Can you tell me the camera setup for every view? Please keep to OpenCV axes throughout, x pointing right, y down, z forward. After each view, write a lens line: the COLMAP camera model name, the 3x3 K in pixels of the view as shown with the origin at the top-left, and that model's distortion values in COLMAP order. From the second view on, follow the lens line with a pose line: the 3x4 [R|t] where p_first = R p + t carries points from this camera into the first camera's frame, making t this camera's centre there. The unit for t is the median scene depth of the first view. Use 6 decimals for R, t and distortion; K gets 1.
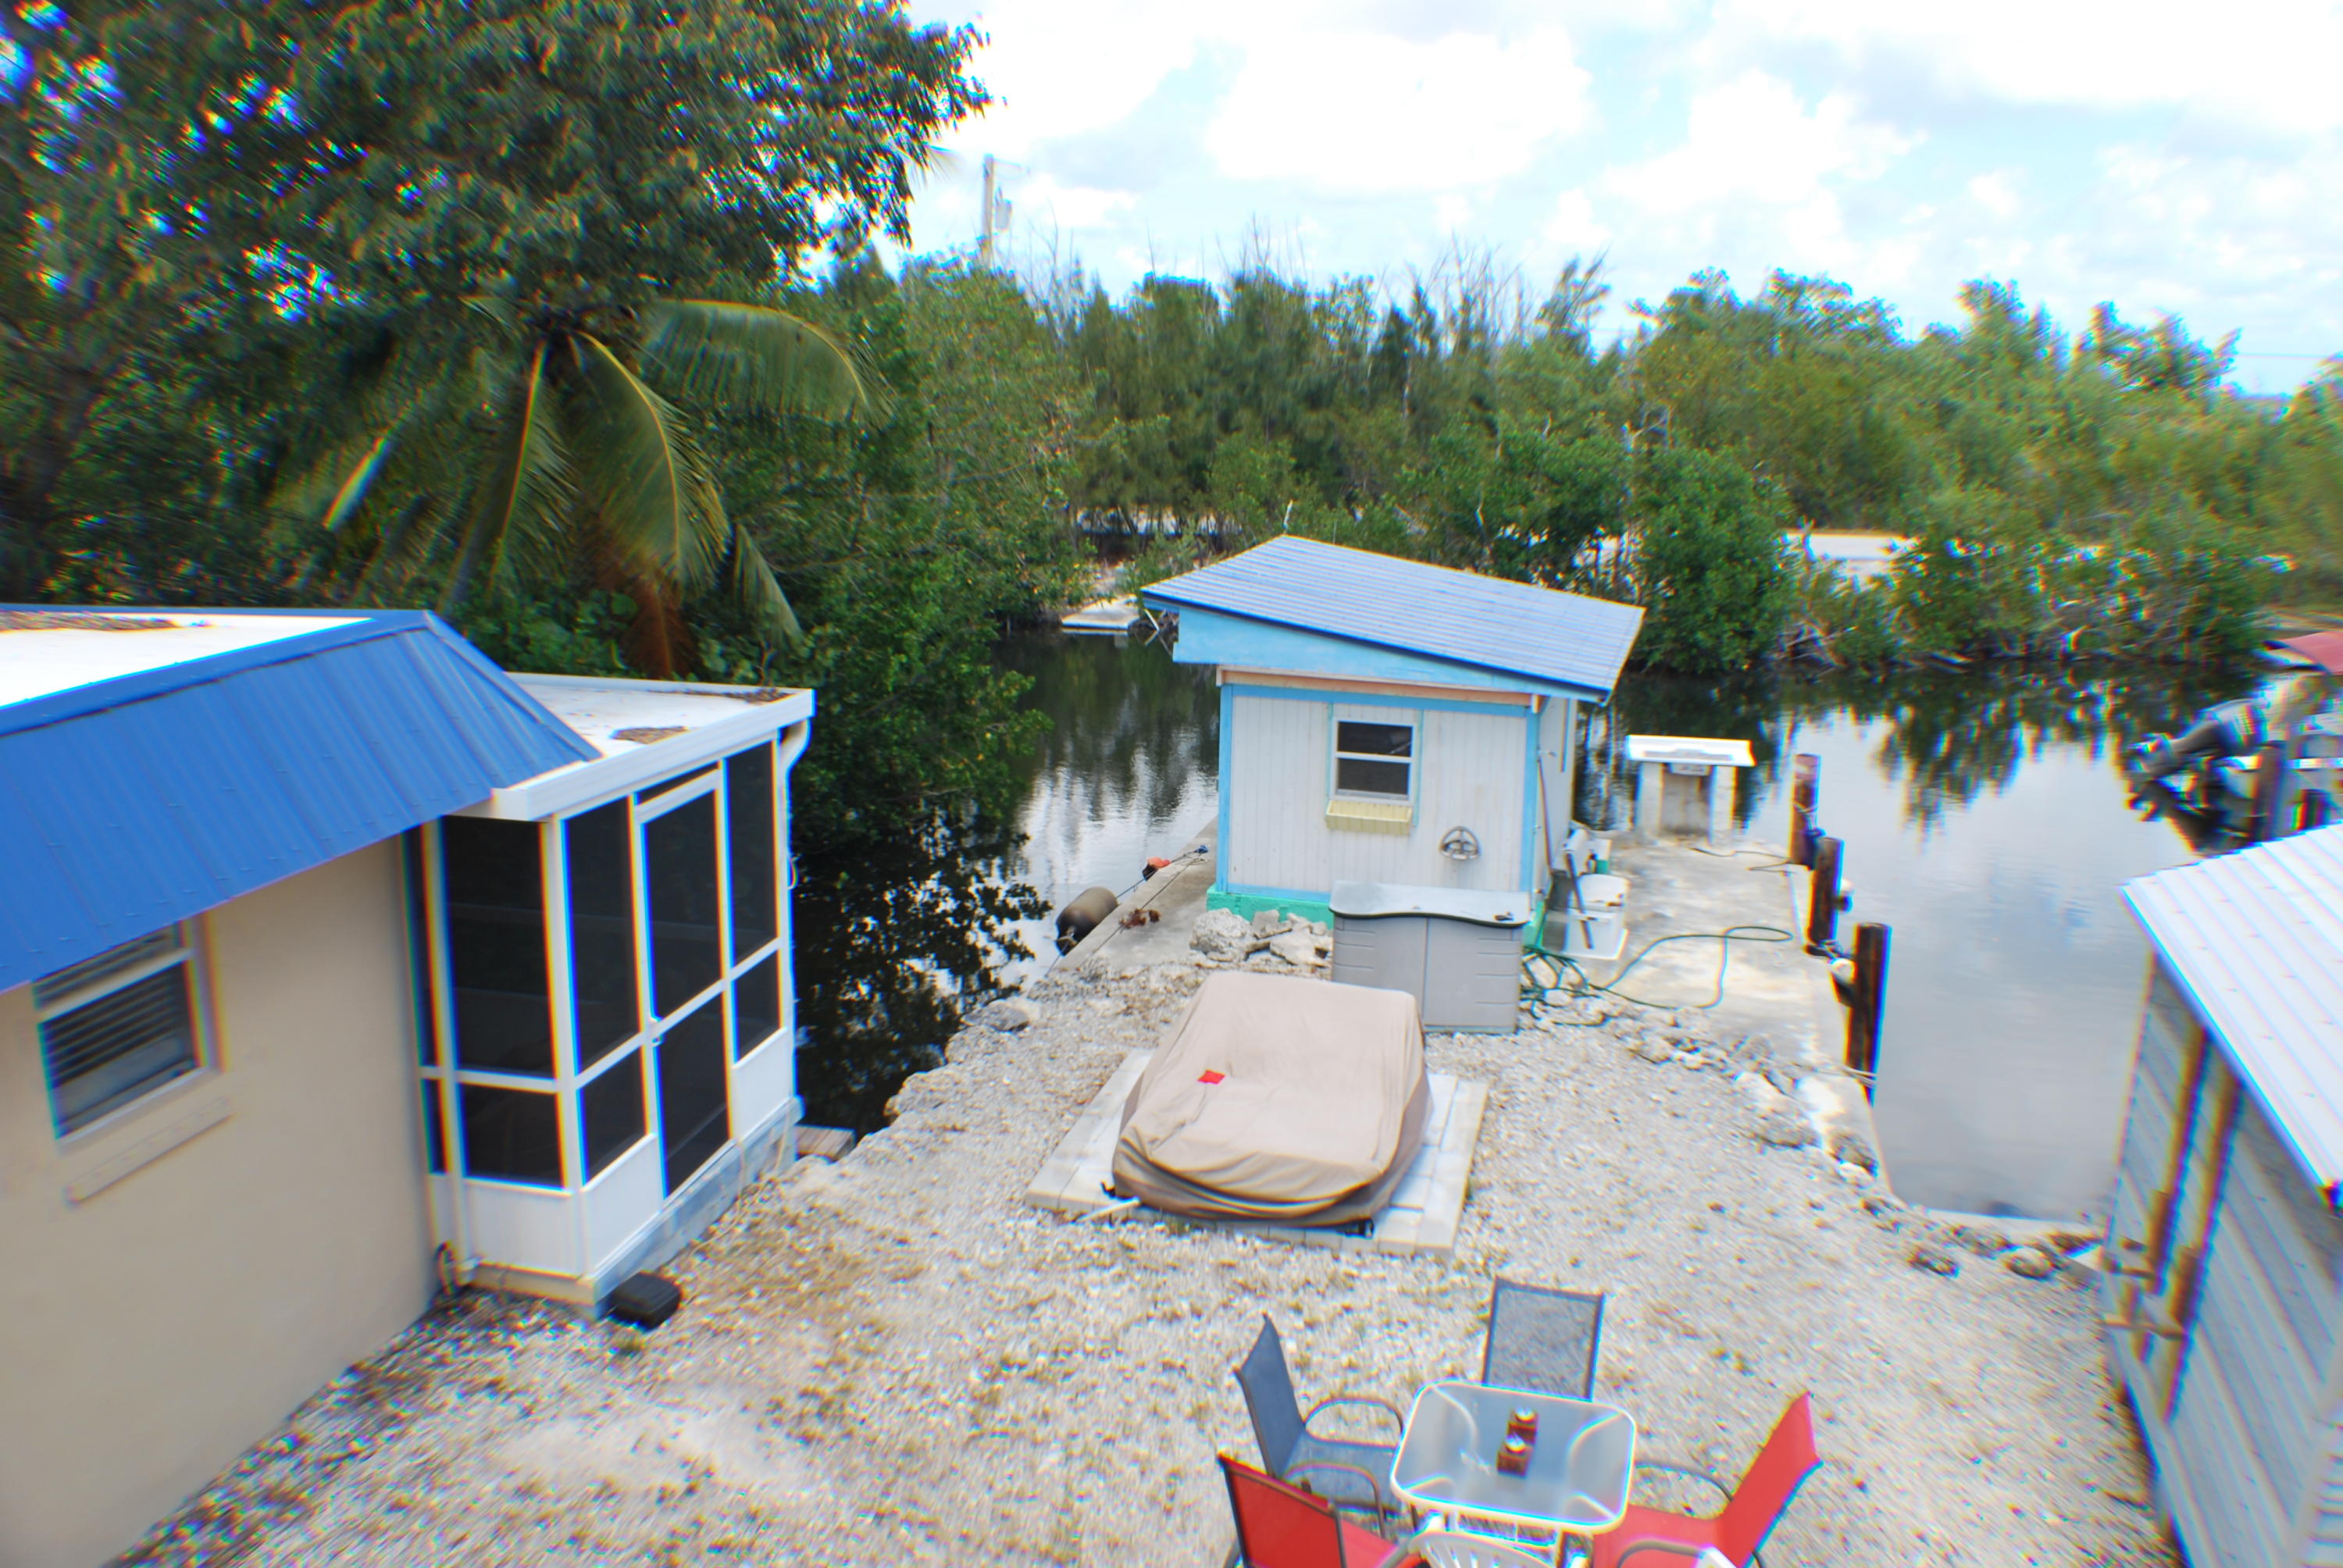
lens RADIAL K [[2020.4, 0, 1171.5], [0, 2020.4, 784.0], [0, 0, 1]] dist [-0.191218, 0.051218]
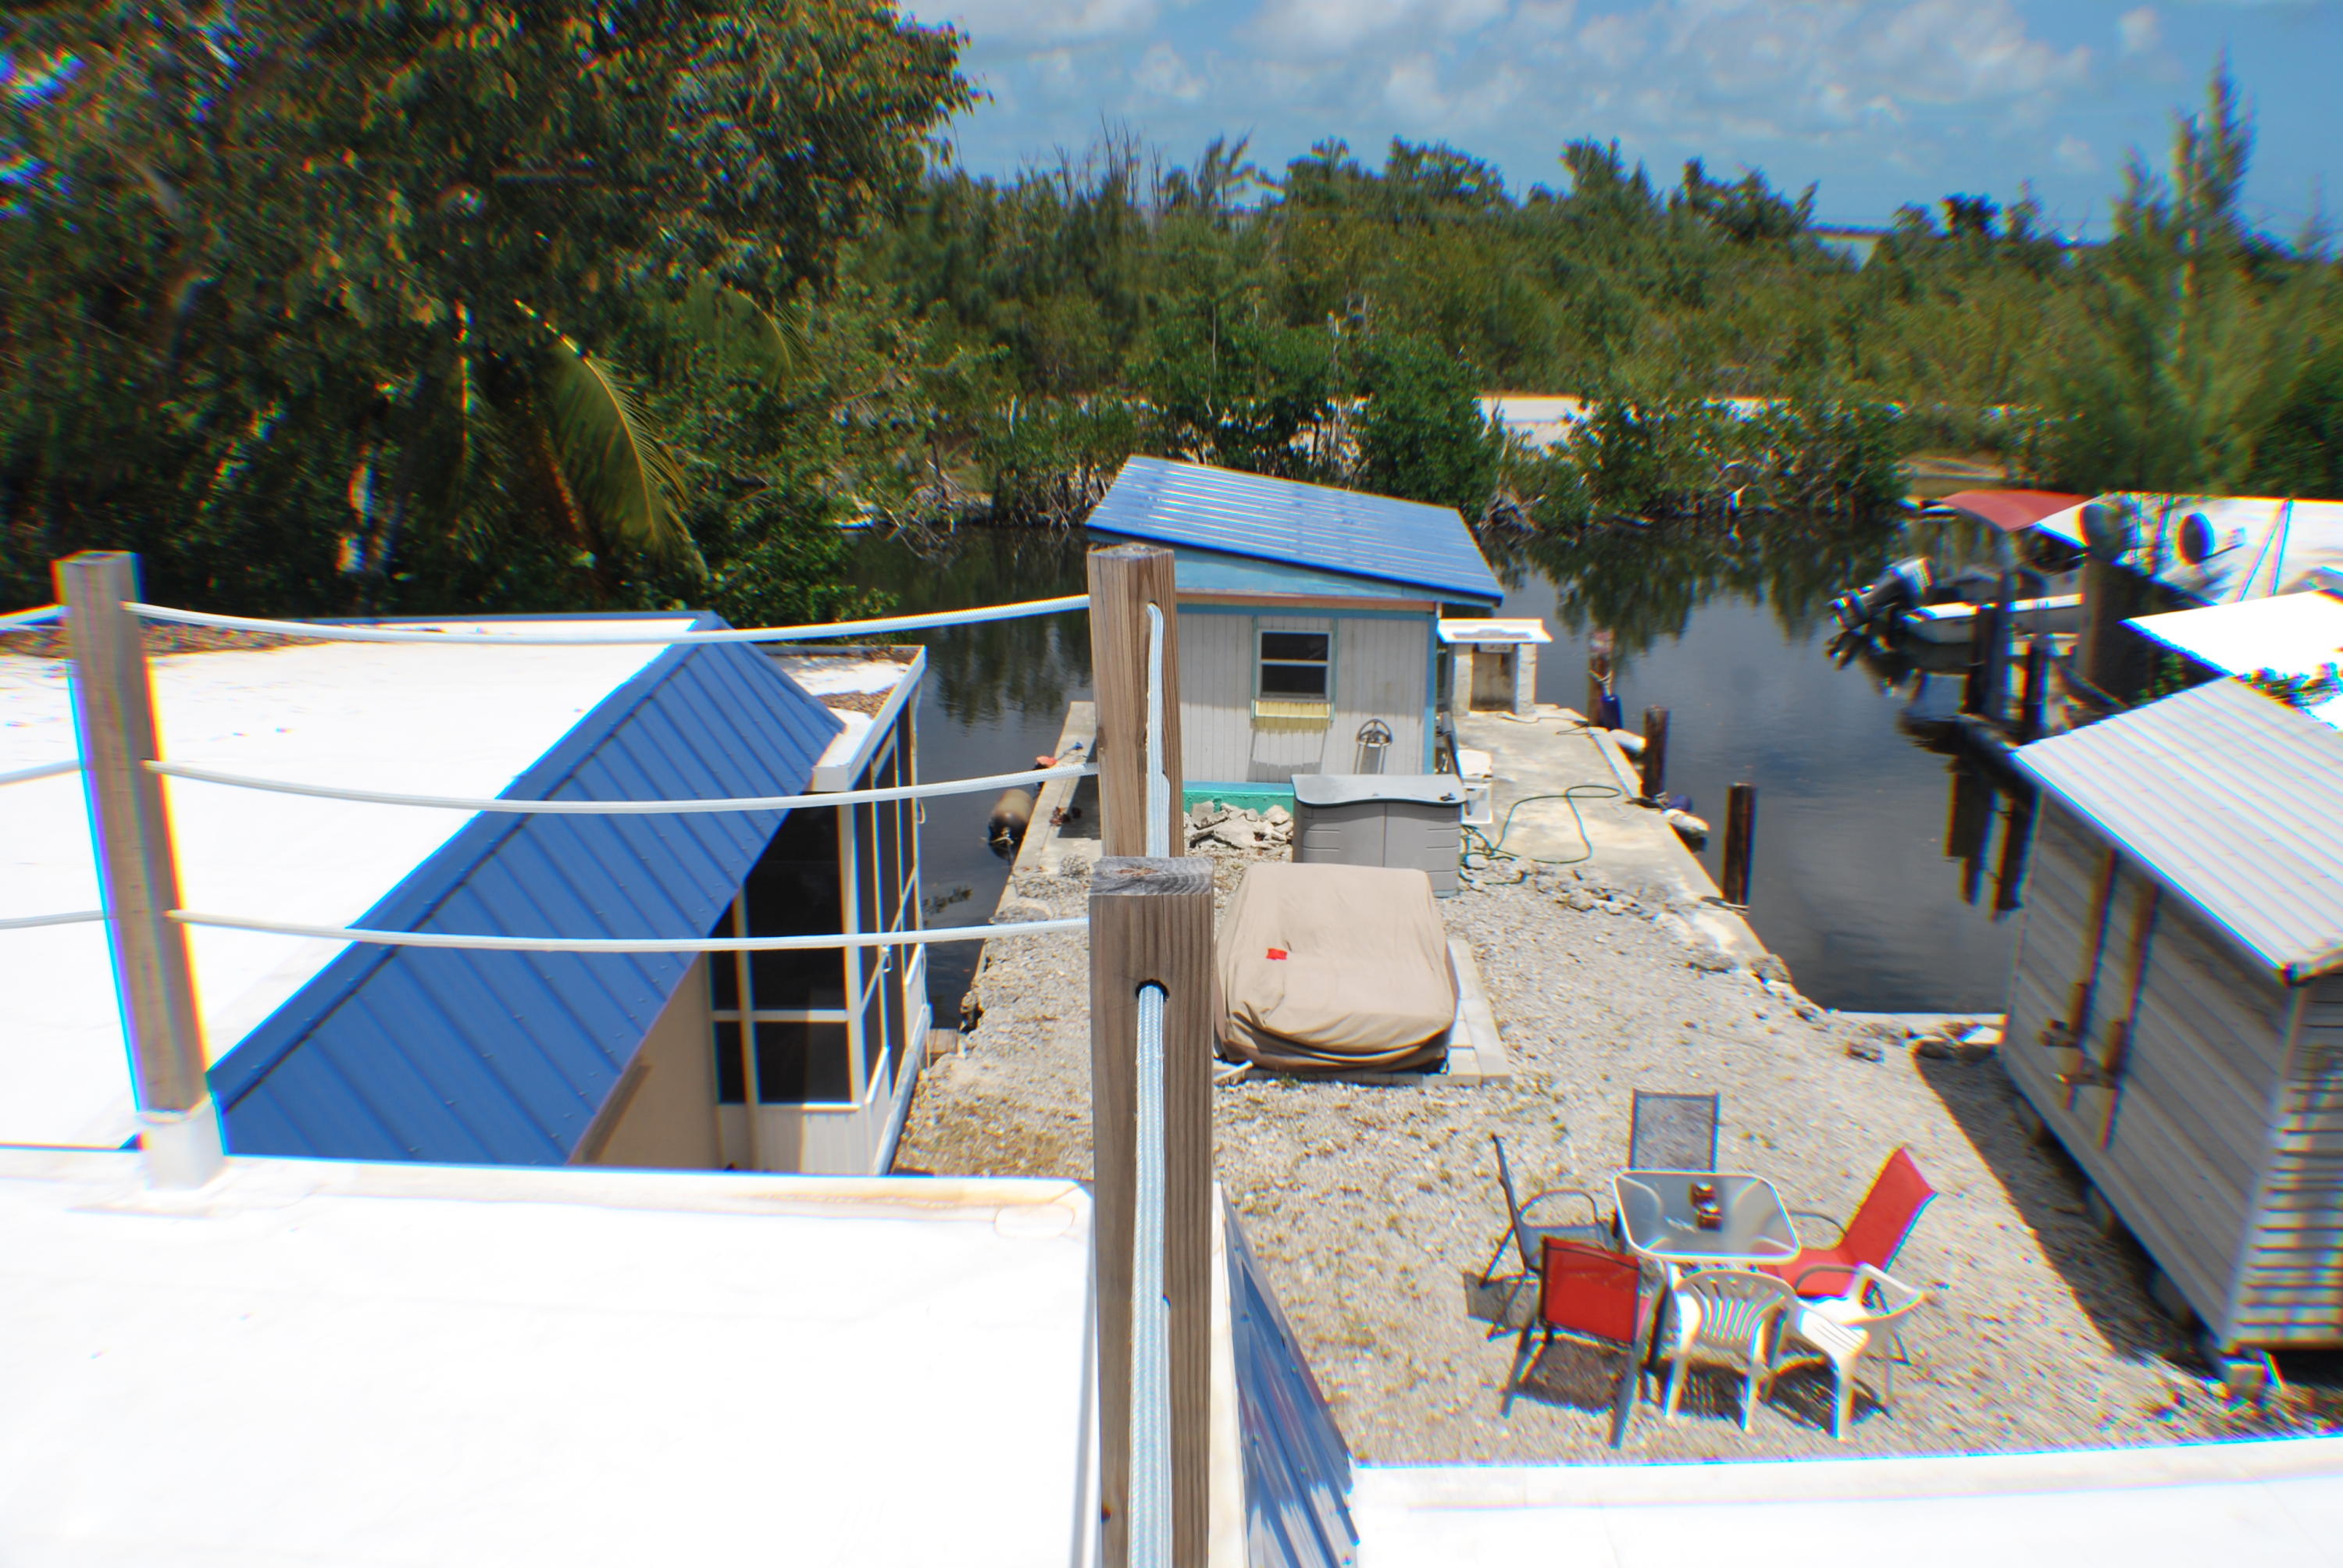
lens RADIAL K [[2020.4, 0, 1171.5], [0, 2020.4, 784.0], [0, 0, 1]] dist [-0.191218, 0.051218]
pose [[0.977211, -0.069942, 0.200419, -0.198091], [0.055687, 0.995558, 0.075911, -0.034900], [-0.204838, -0.063020, 0.976765, -0.103961]]
